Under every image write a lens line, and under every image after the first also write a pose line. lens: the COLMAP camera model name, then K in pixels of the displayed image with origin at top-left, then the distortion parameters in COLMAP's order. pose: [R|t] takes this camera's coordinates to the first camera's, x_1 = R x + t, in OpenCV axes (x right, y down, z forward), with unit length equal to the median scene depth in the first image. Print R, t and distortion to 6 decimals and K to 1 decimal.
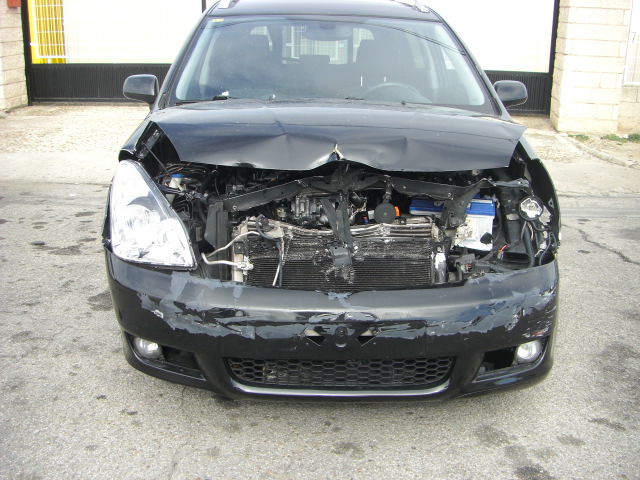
lens RADIAL K [[725.7, 0, 320.0], [0, 725.7, 240.0], [0, 0, 1]] dist [-0.158807, 0.038696]
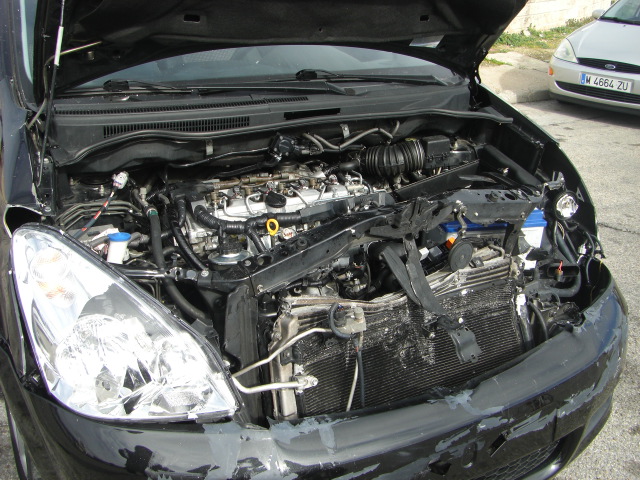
lens RADIAL K [[725.7, 0, 320.0], [0, 725.7, 240.0], [0, 0, 1]] dist [-0.158807, 0.038696]
pose [[0.882912, -0.161254, 0.440980, -0.334904], [0.096103, 0.981357, 0.166442, -0.180156], [-0.459599, -0.104574, 0.881949, 0.447442]]
